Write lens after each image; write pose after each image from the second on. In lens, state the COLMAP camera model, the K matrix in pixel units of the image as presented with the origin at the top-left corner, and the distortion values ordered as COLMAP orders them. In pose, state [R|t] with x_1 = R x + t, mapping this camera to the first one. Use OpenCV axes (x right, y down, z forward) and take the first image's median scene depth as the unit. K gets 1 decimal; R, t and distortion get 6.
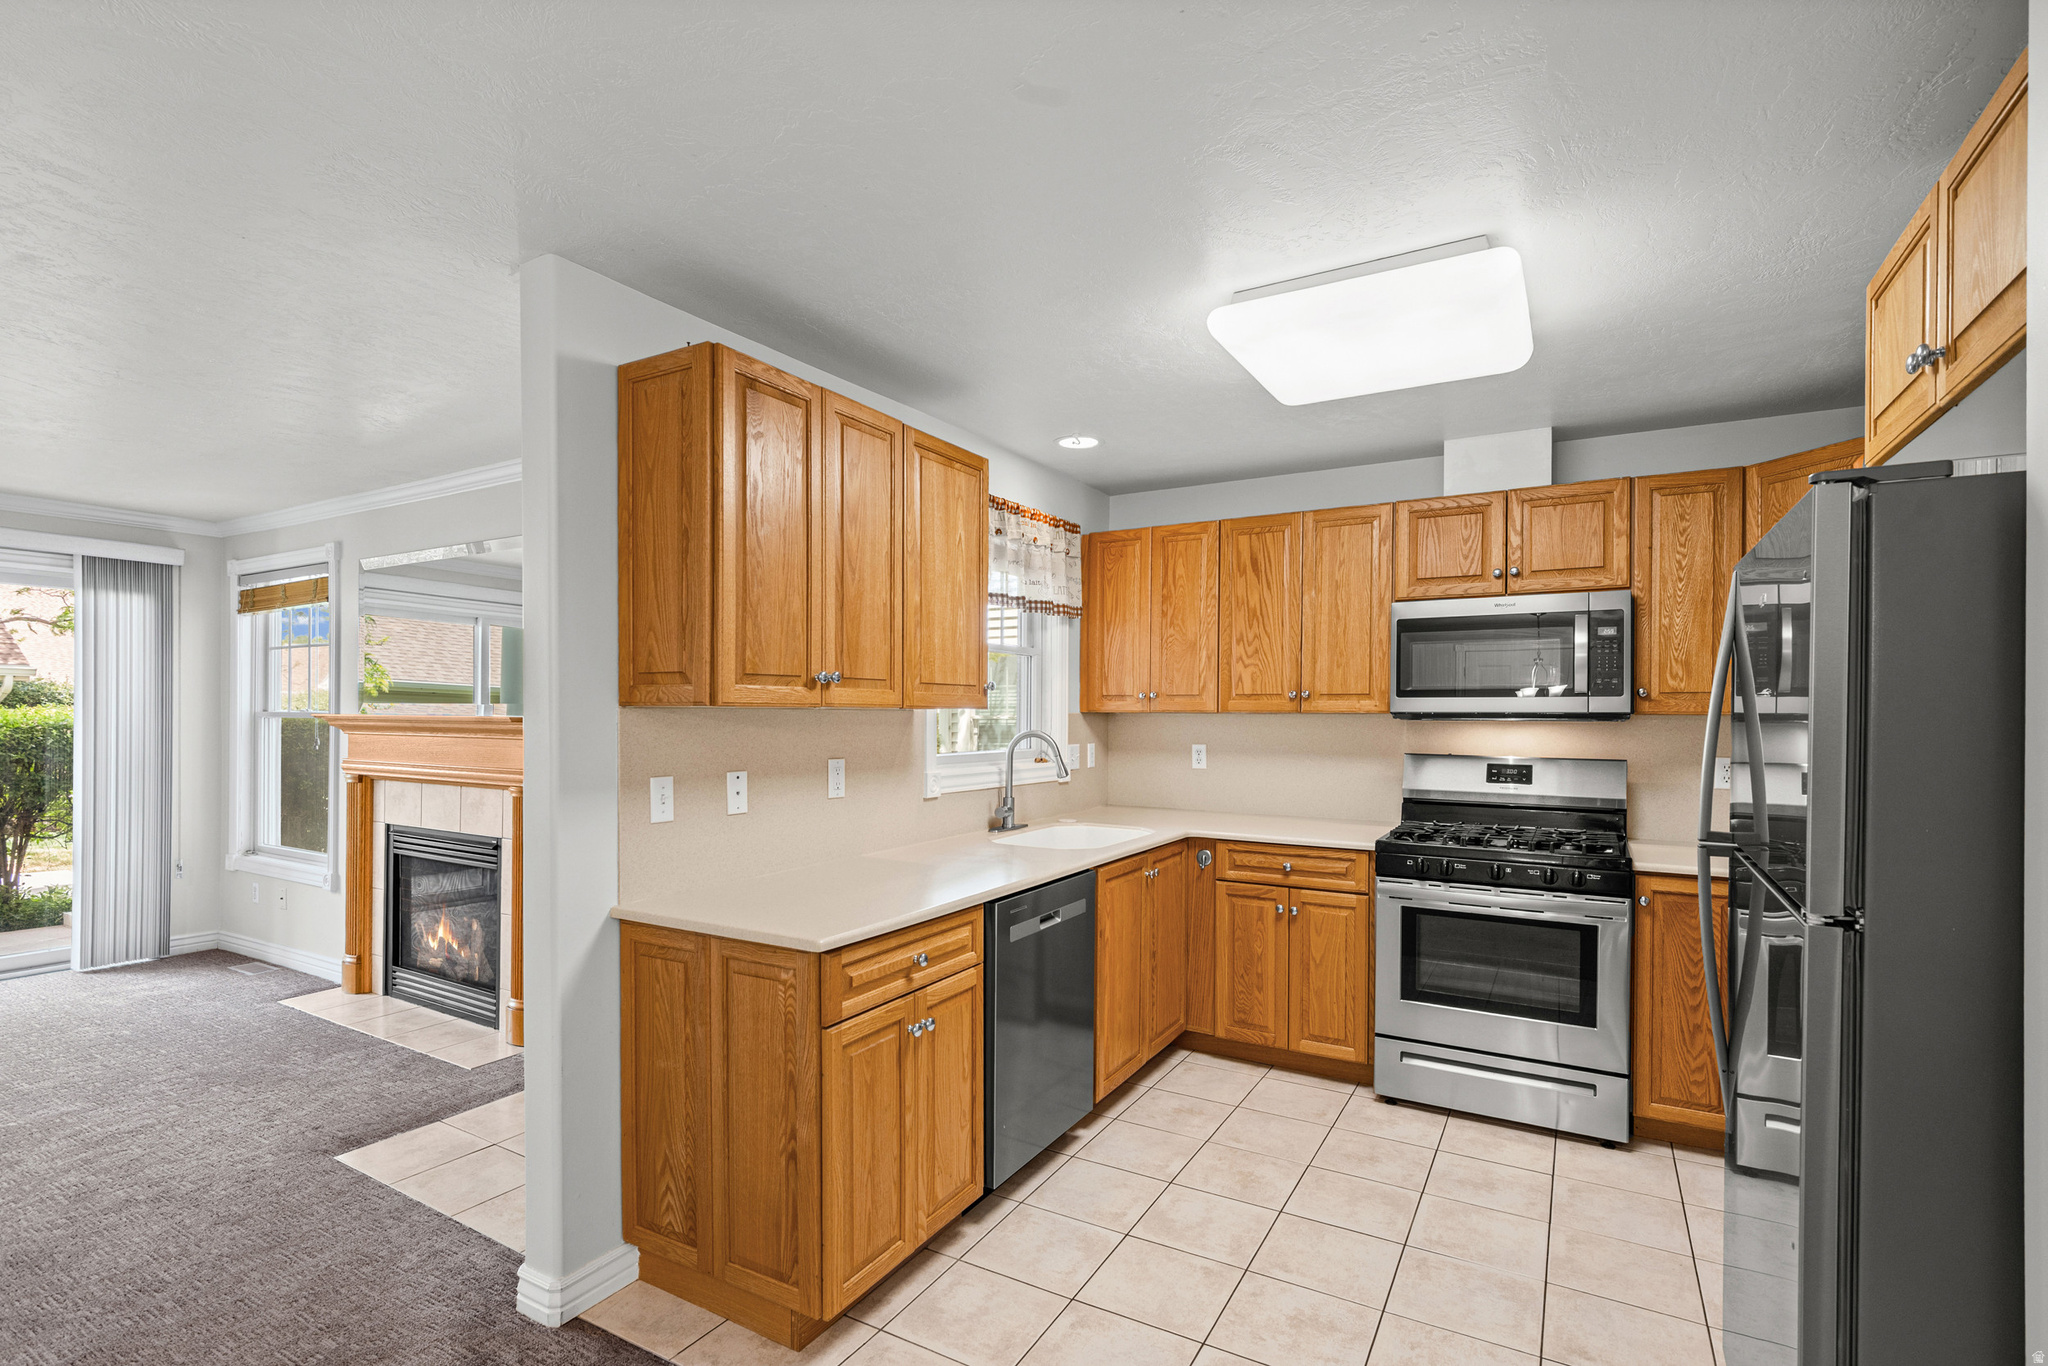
lens RADIAL K [[945.7, 0, 1040.7], [0, 945.7, 737.1], [0, 0, 1]] dist [0.002979, -0.003998]
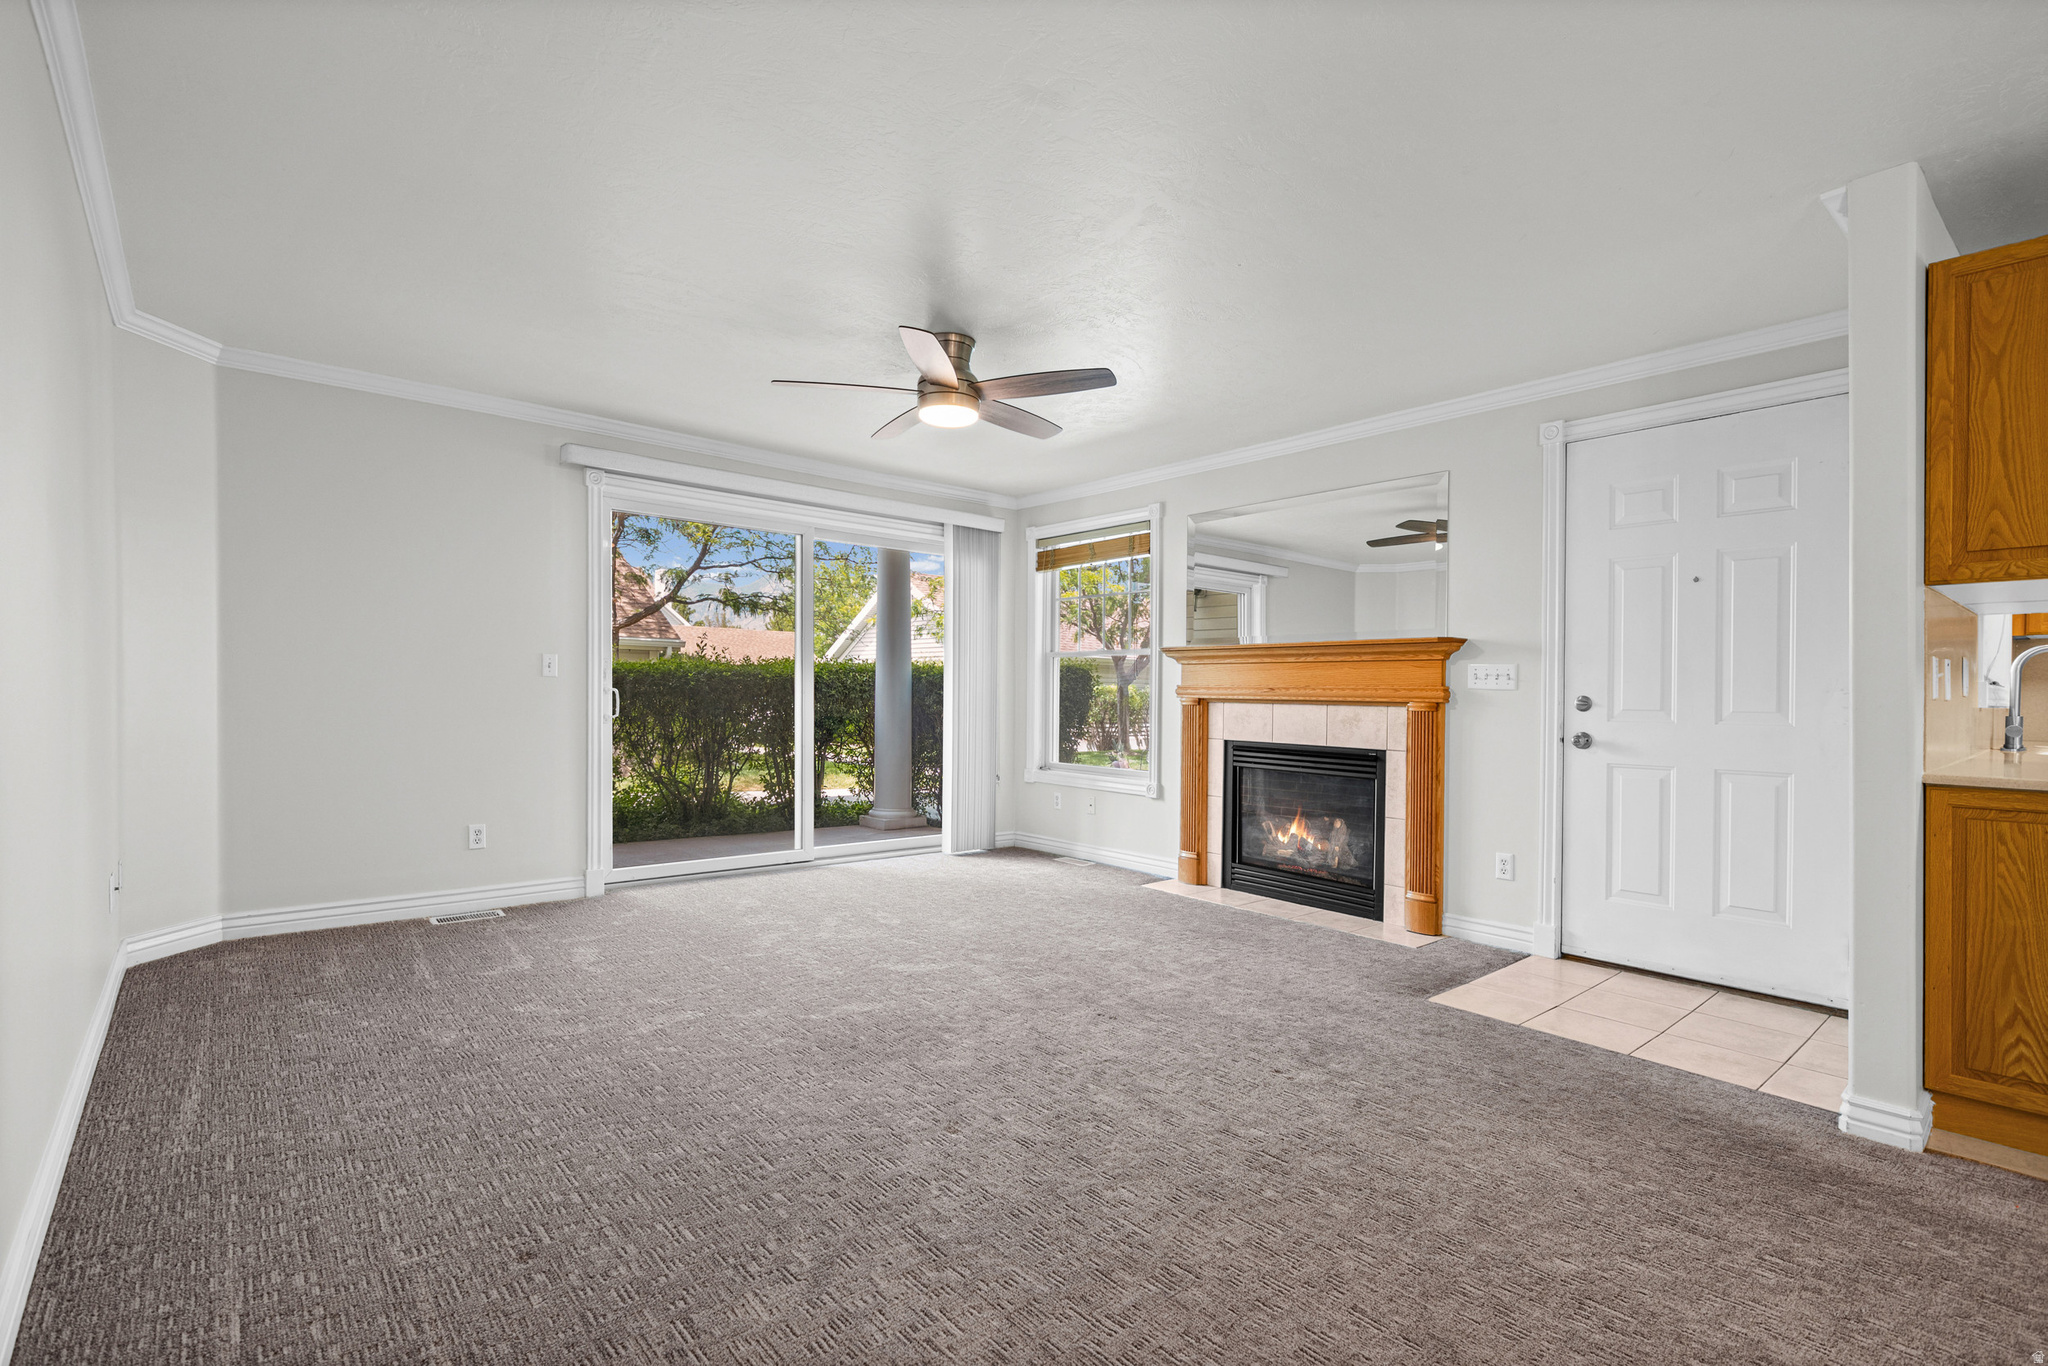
lens RADIAL K [[945.7, 0, 1029.6], [0, 945.7, 729.3], [0, 0, 1]] dist [0.002979, -0.003998]
pose [[0.942514, 0.022355, -0.333419, -0.714991], [-0.019952, 0.999744, 0.010629, 0.094420], [0.333571, -0.003366, 0.942719, -0.230043]]
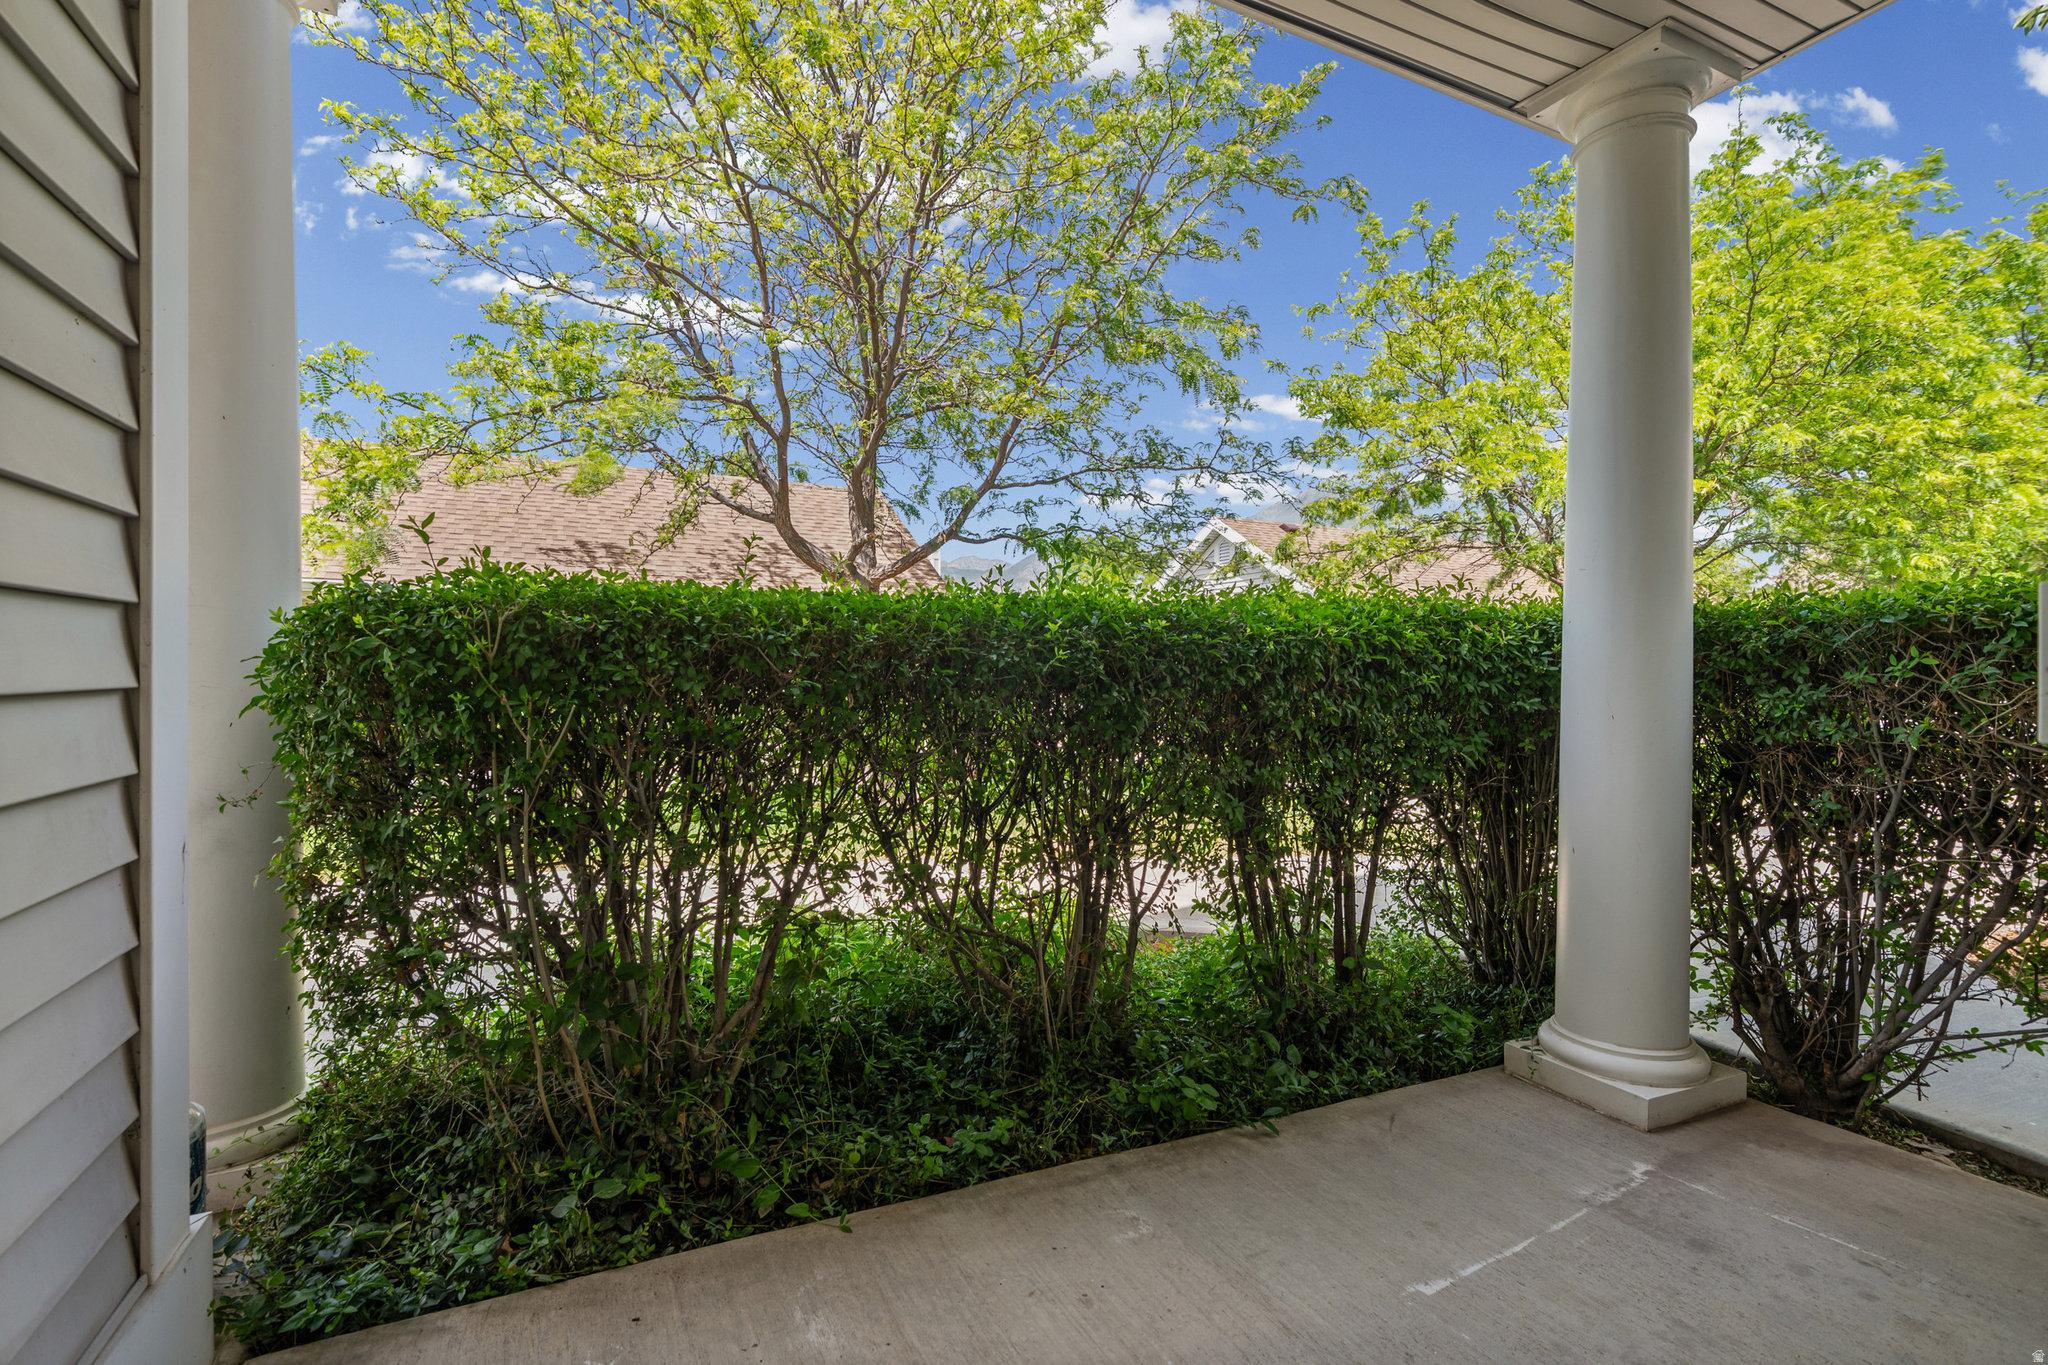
lens RADIAL K [[945.7, 0, 1026.0], [0, 945.7, 678.9], [0, 0, 1]] dist [0.002979, -0.003998]
pose [[0.820879, 0.007208, -0.571057, -1.746034], [-0.019258, 0.999701, -0.015065, 0.053397], [0.570777, 0.023364, 0.820772, 0.927531]]
